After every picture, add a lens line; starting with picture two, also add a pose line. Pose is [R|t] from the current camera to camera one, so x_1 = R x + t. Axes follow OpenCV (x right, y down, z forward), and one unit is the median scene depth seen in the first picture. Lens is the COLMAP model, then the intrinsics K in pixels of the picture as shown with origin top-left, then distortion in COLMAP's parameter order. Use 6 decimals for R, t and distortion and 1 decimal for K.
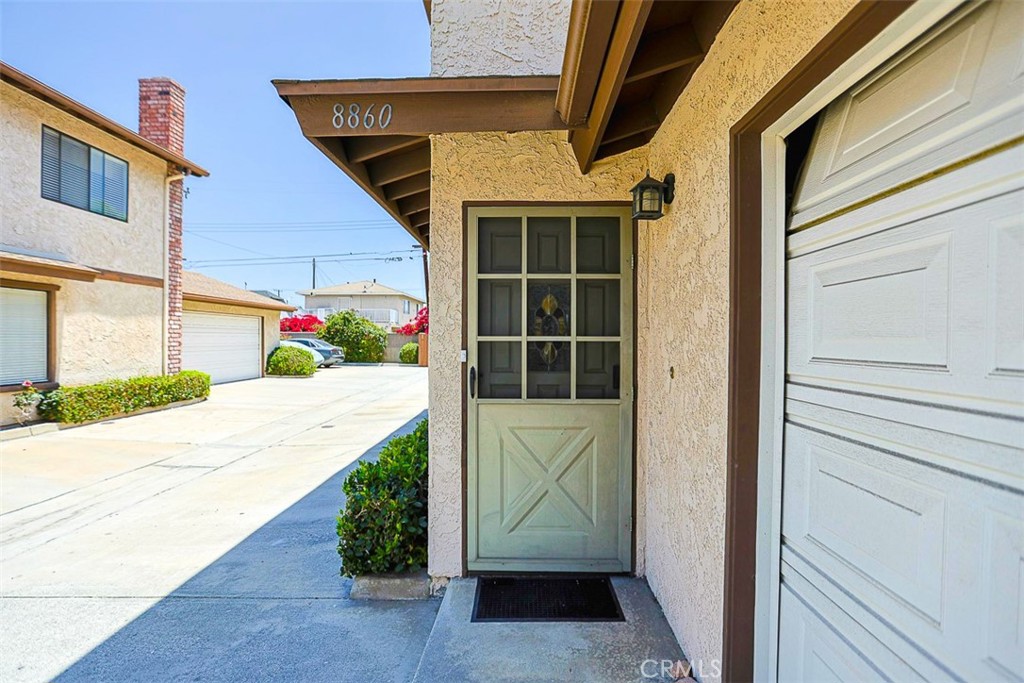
lens RADIAL K [[501.7, 0, 513.9], [0, 501.7, 338.5], [0, 0, 1]] dist [-0.049082, 0.020366]
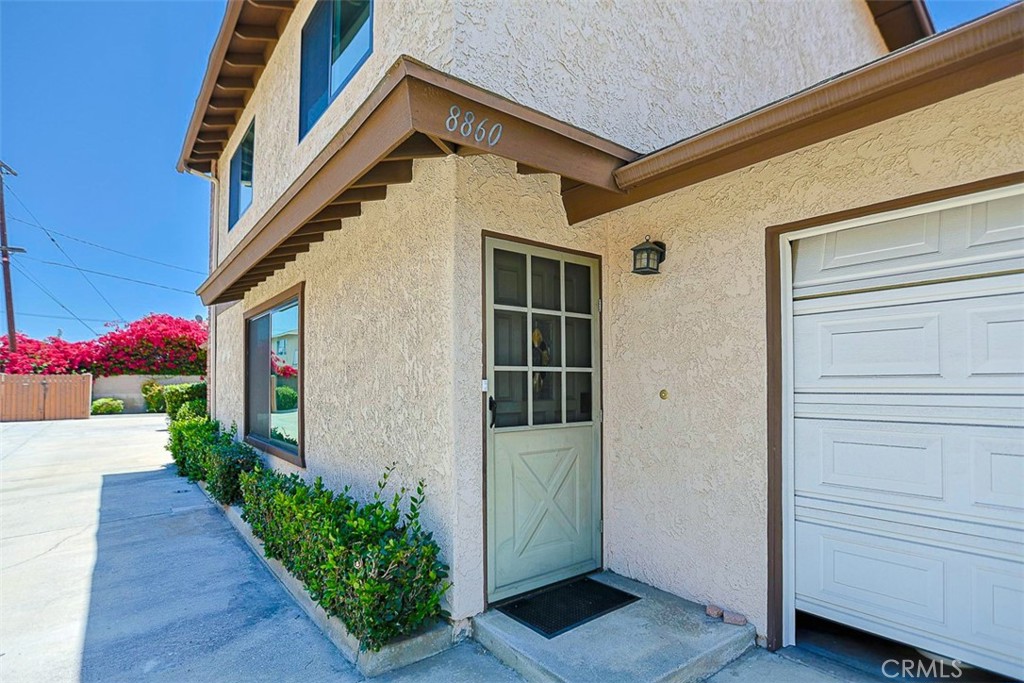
lens RADIAL K [[519.0, 0, 511.6], [0, 519.0, 370.2], [0, 0, 1]] dist [-0.047180, 0.016366]
pose [[0.776186, 0.009821, 0.630428, -0.702965], [0.005383, 0.999739, -0.022200, 0.027563], [-0.630481, 0.020625, 0.775930, 0.171835]]
